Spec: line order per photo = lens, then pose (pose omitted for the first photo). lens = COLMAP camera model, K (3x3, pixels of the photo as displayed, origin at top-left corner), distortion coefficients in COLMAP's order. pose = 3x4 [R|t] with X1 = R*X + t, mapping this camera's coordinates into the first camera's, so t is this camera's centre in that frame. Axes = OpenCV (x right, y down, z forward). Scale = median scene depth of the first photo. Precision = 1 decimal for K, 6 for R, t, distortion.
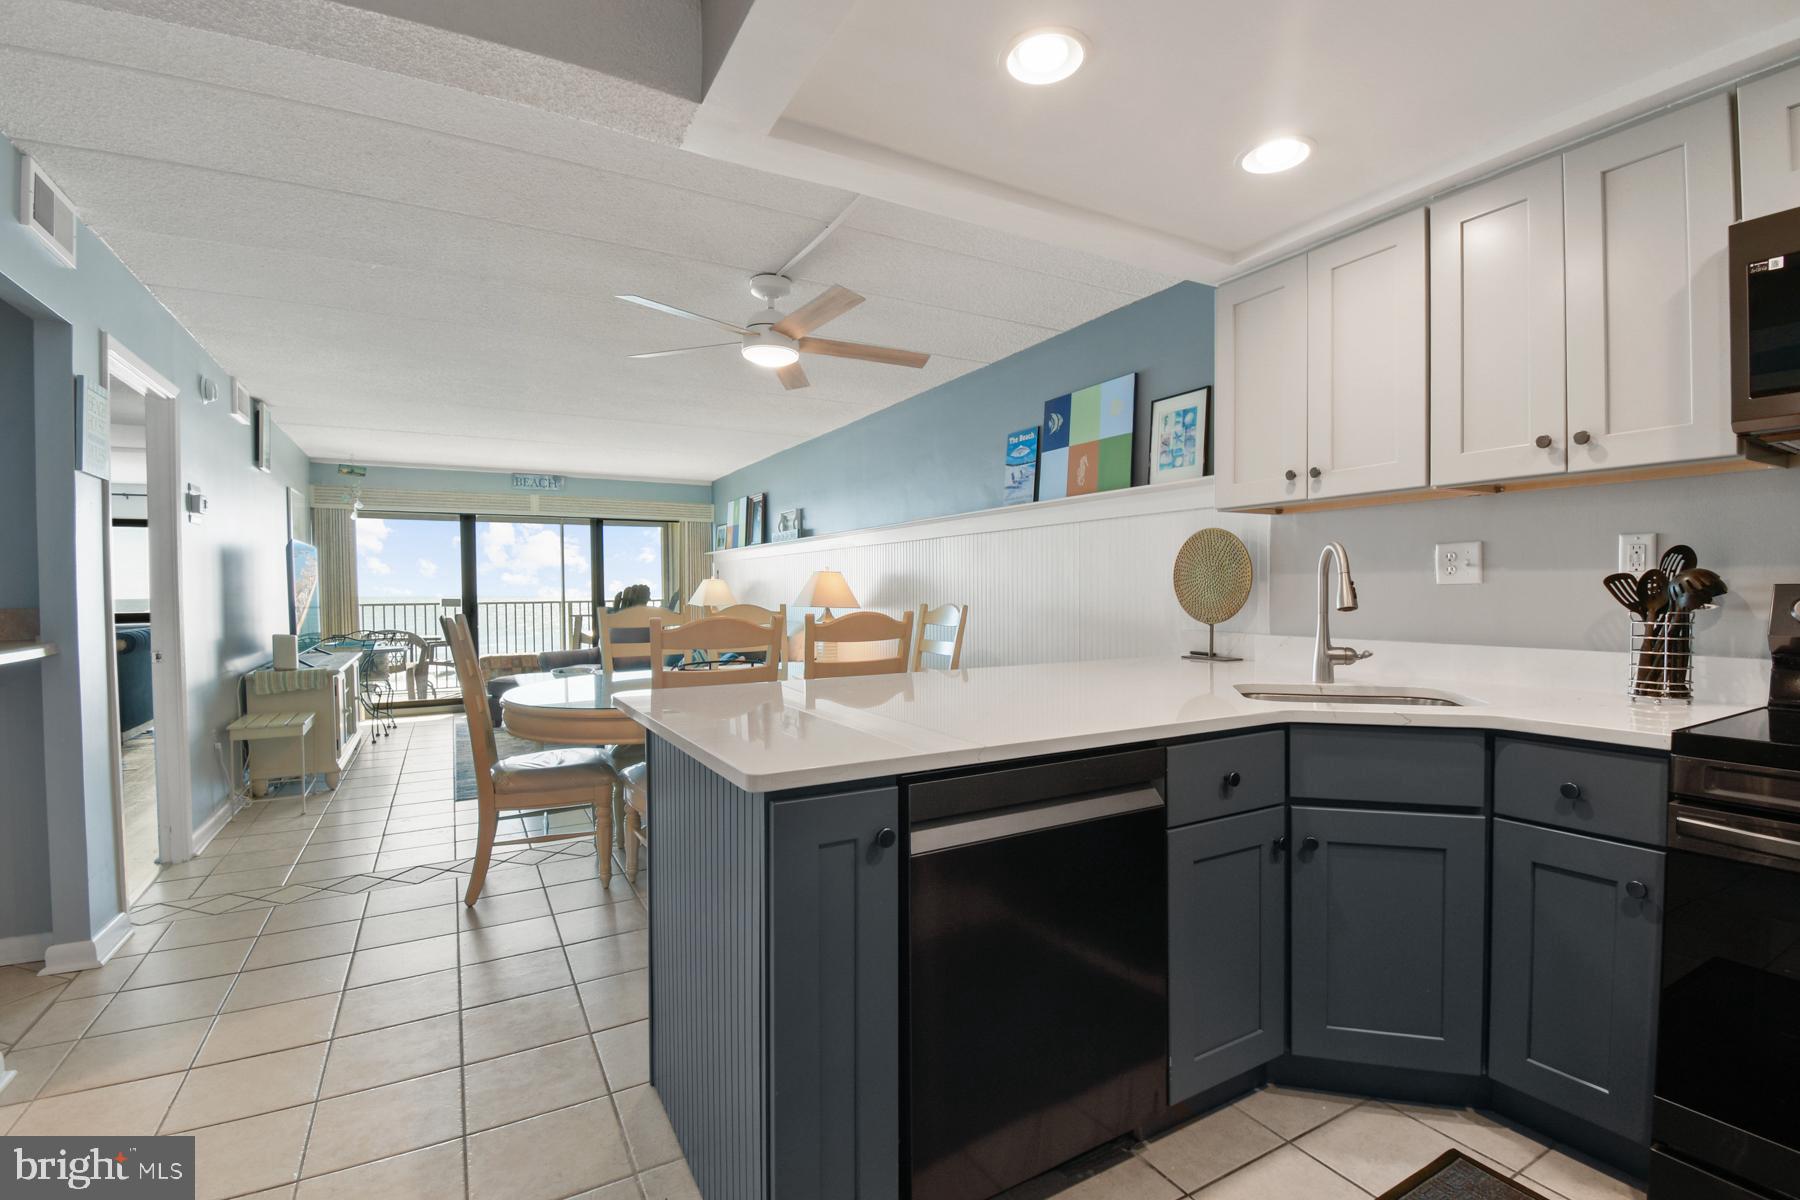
lens RADIAL K [[809.4, 0, 902.6], [0, 809.4, 607.6], [0, 0, 1]] dist [0.015311, -0.023488]
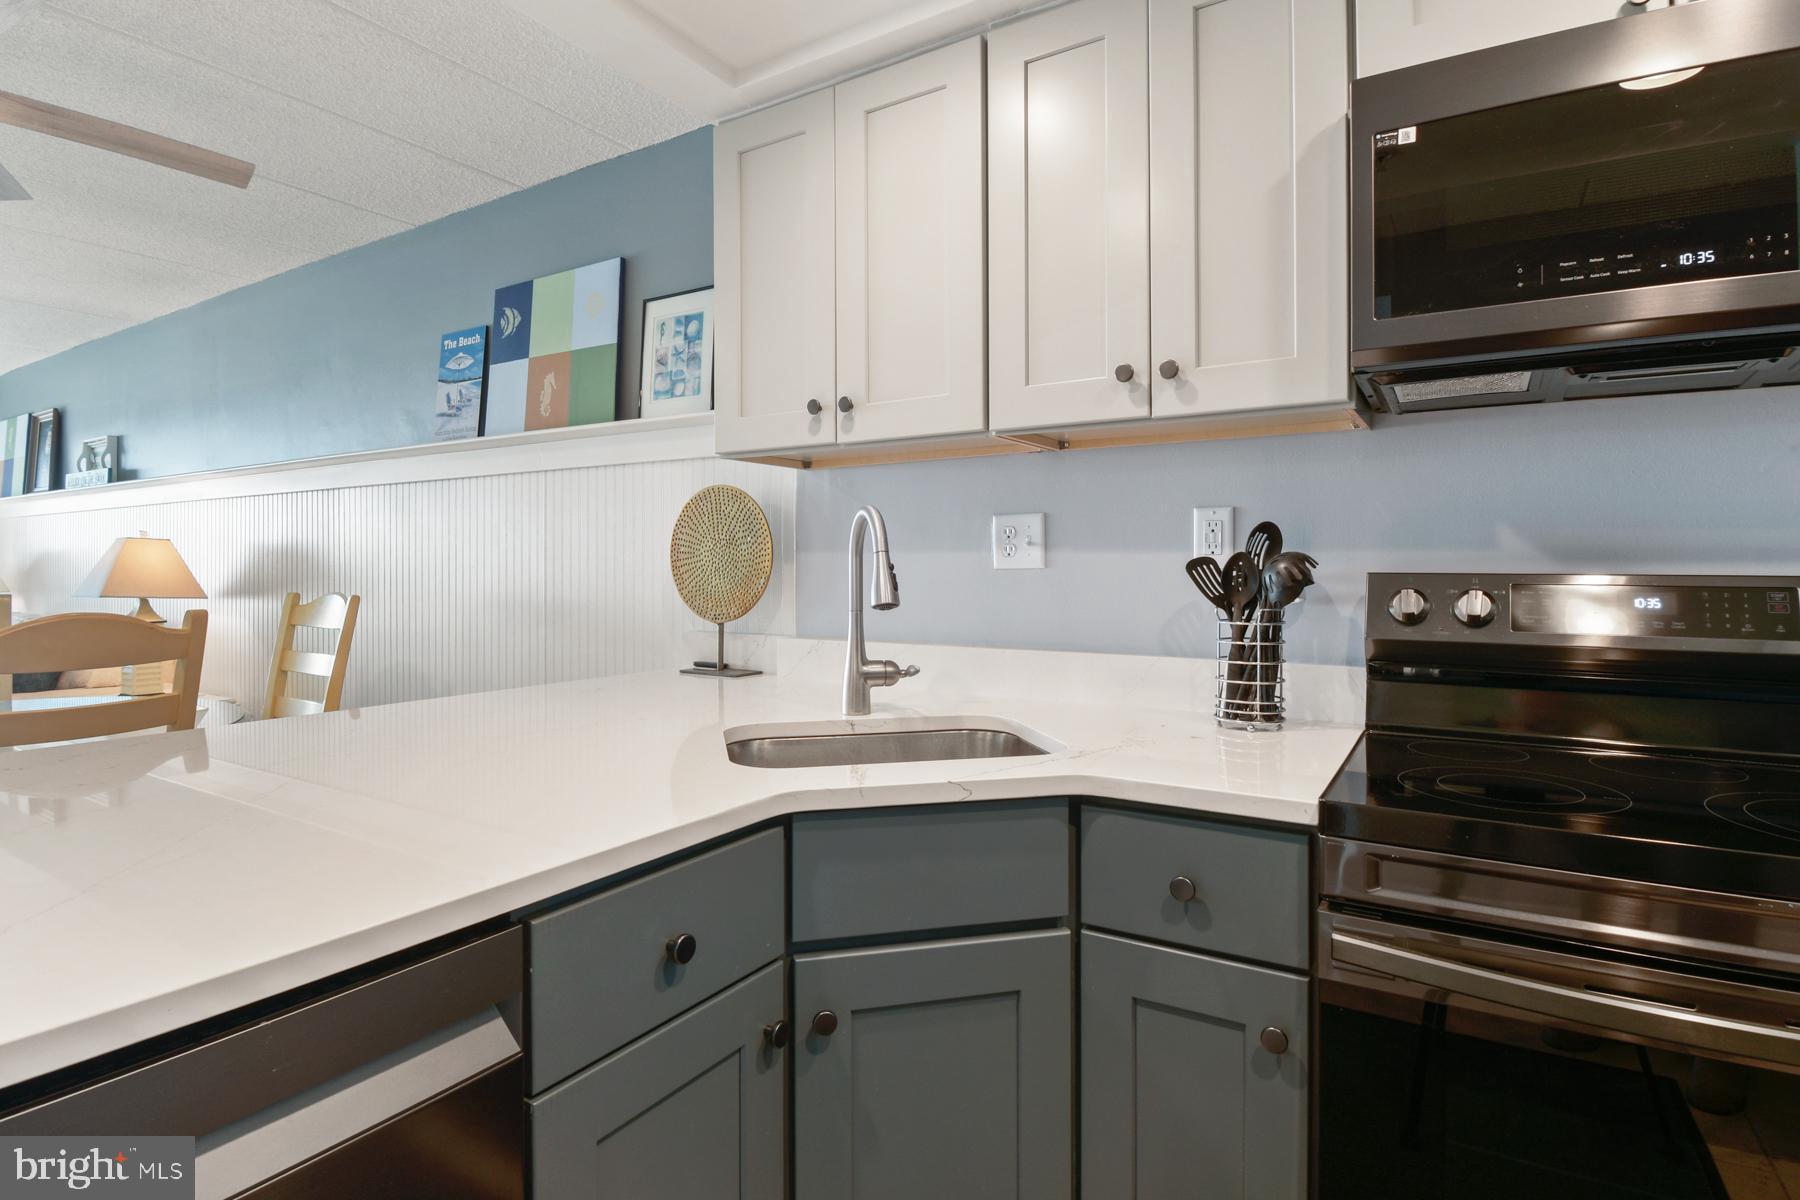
lens RADIAL K [[925.6, 0, 899.3], [0, 925.6, 564.2], [0, 0, 1]] dist [0.020659, -0.029178]
pose [[0.878668, 0.008018, 0.477366, 0.107436], [0.004566, 0.999672, -0.025194, -0.007295], [-0.477411, 0.024317, 0.878343, 0.180139]]
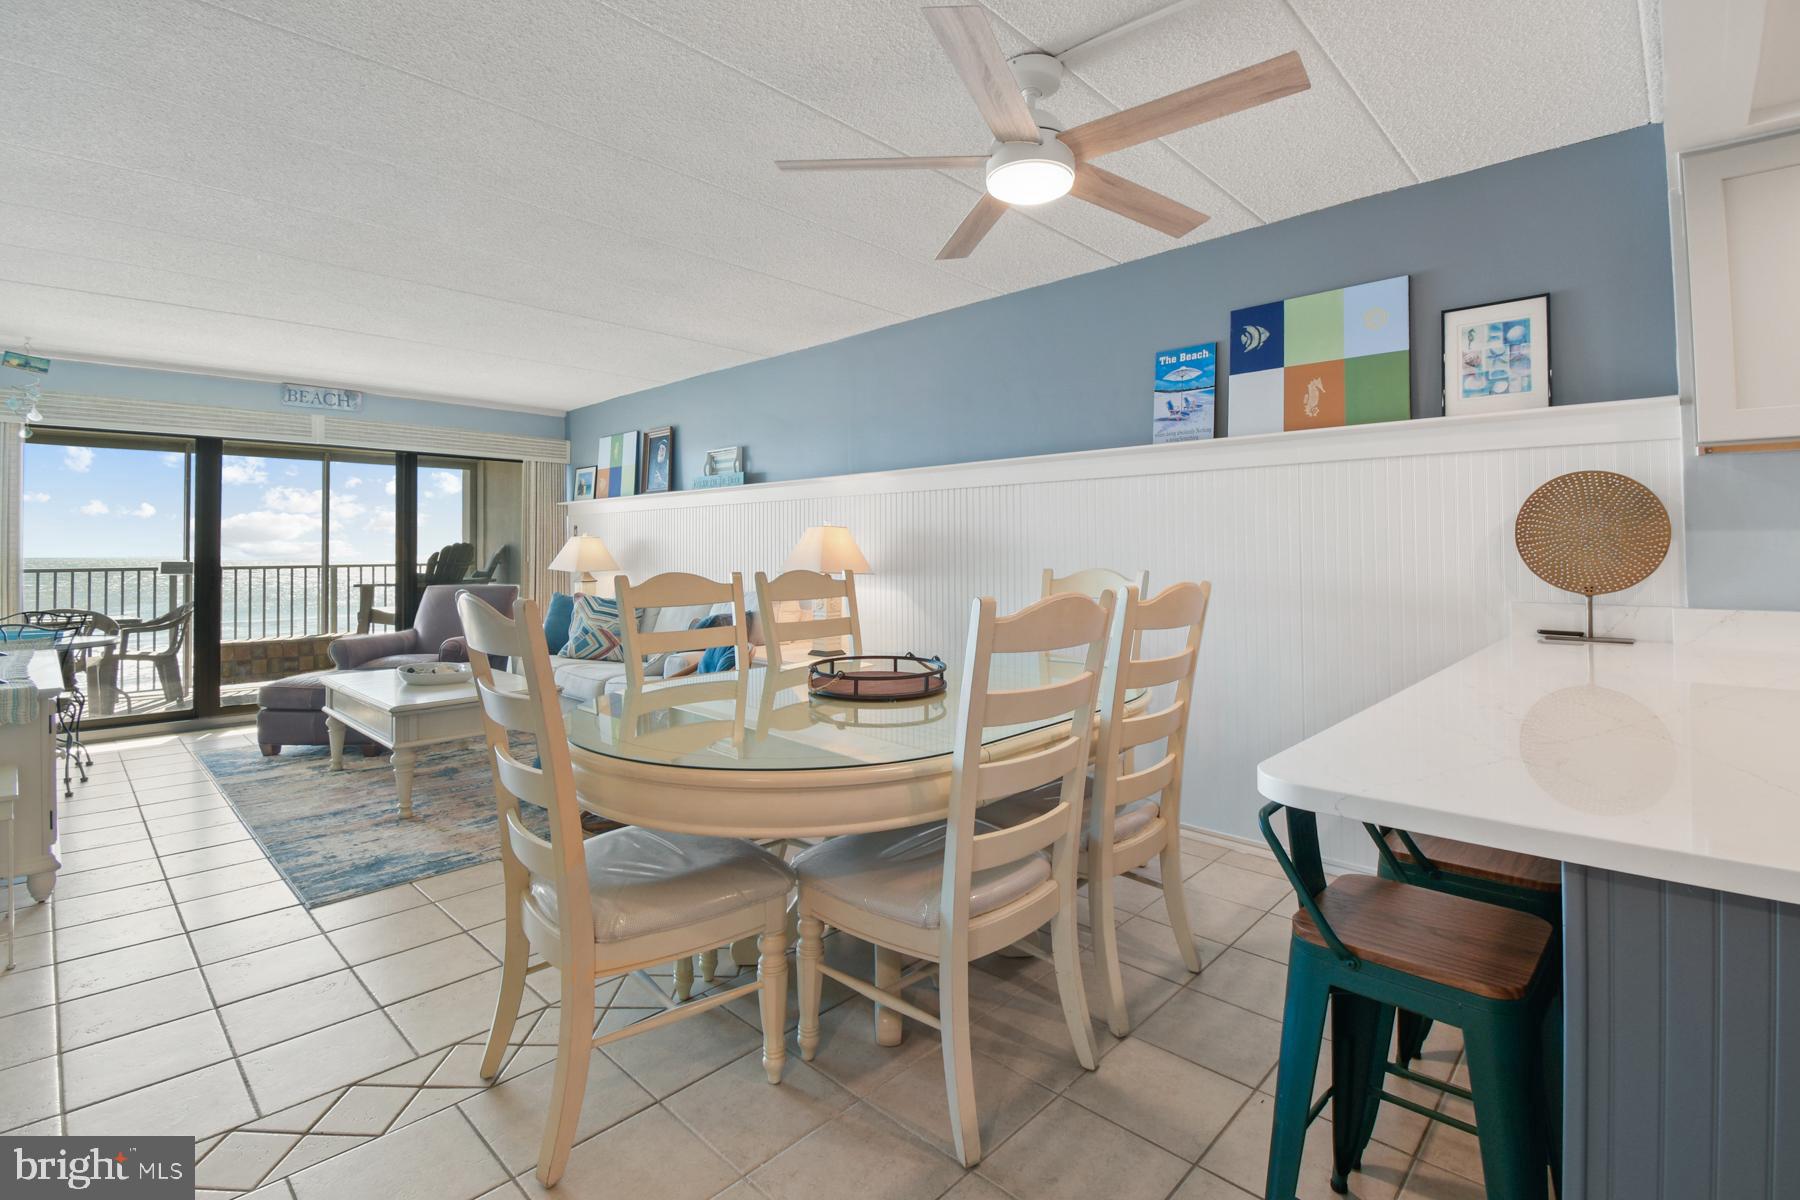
lens RADIAL K [[826.3, 0, 903.0], [0, 826.3, 538.7], [0, 0, 1]] dist [0.011244, -0.017518]
pose [[0.955794, 0.008831, 0.293906, -0.373079], [0.002787, 0.999232, -0.039089, -0.003387], [-0.294025, 0.038180, 0.955035, 0.345847]]
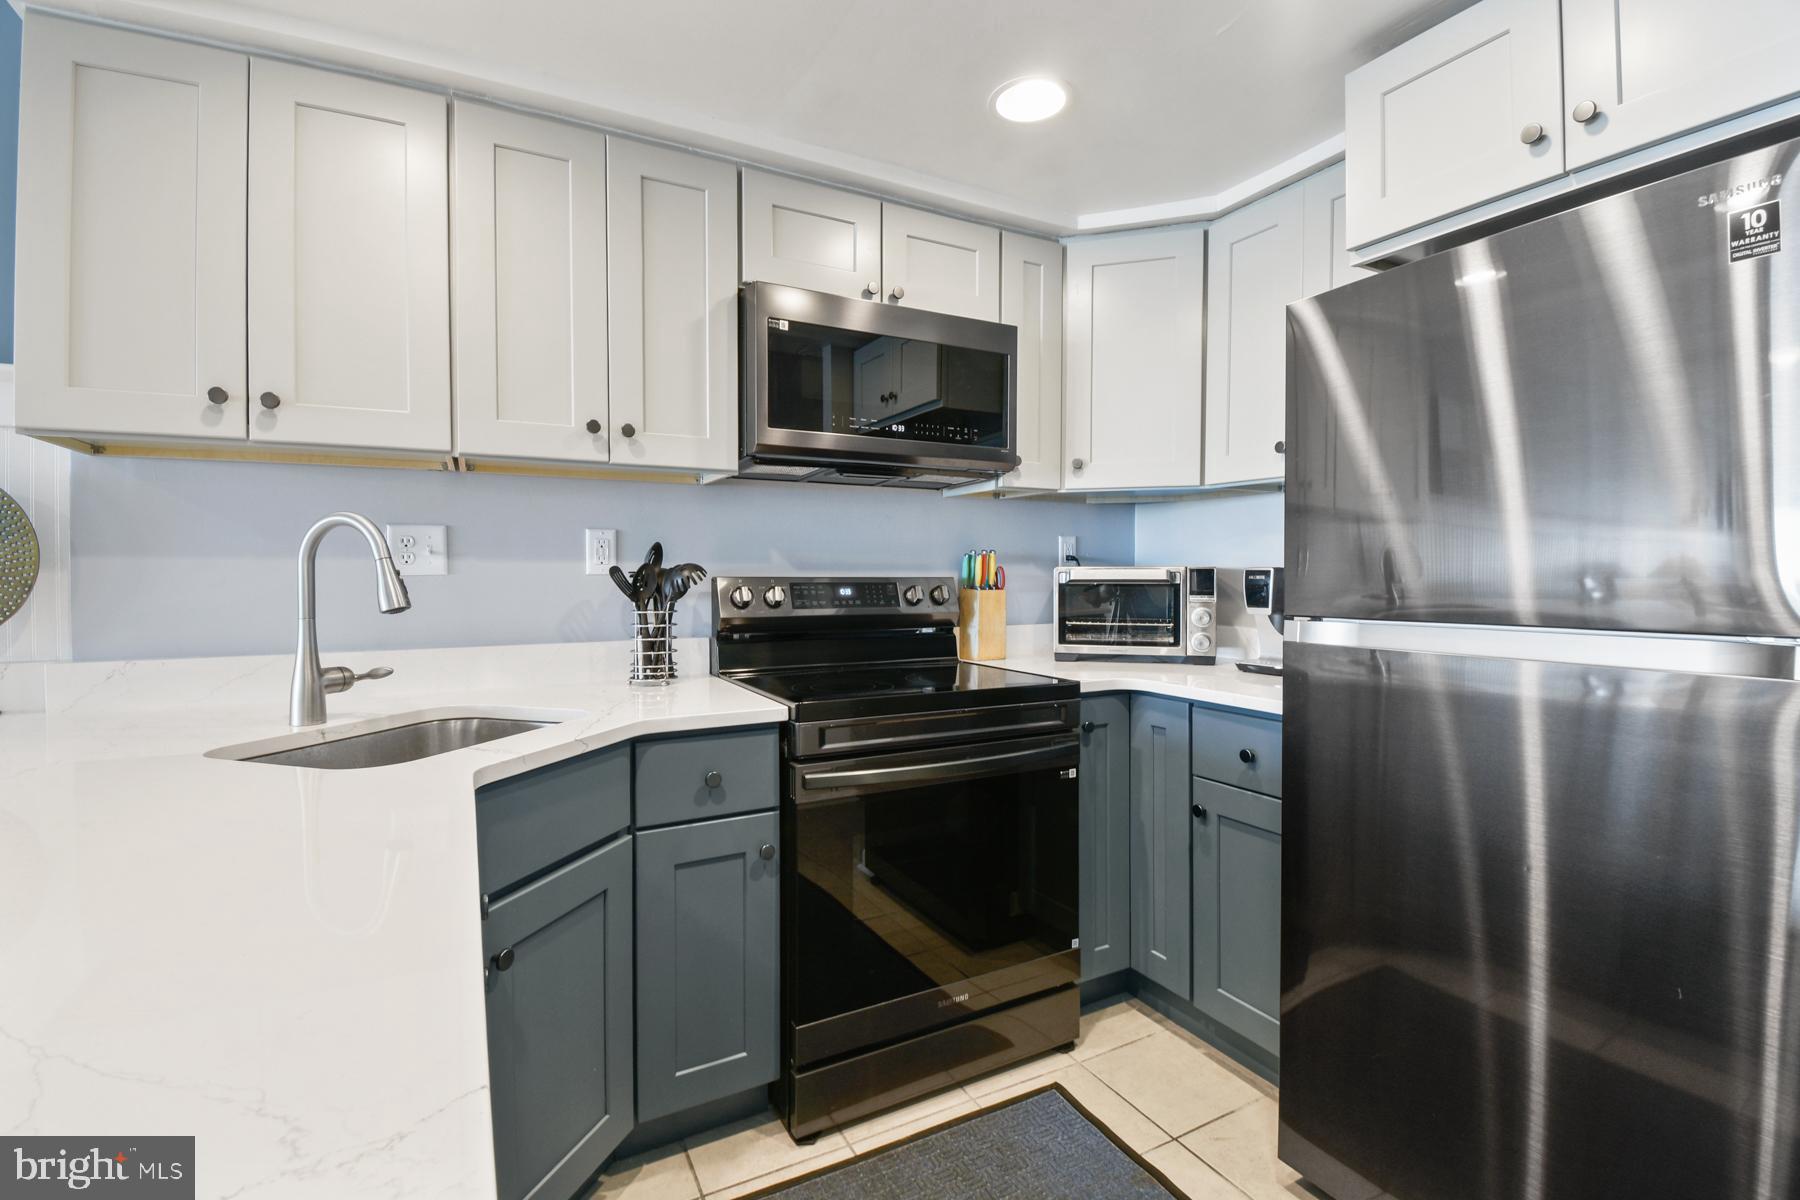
lens RADIAL K [[805.4, 0, 899.5], [0, 805.4, 585.2], [0, 0, 1]] dist [0.015738, -0.022984]
pose [[0.023416, -0.006609, 0.999704, -0.072455], [0.023807, 0.999698, 0.006051, -0.007466], [-0.999442, 0.023658, 0.023566, 0.298640]]
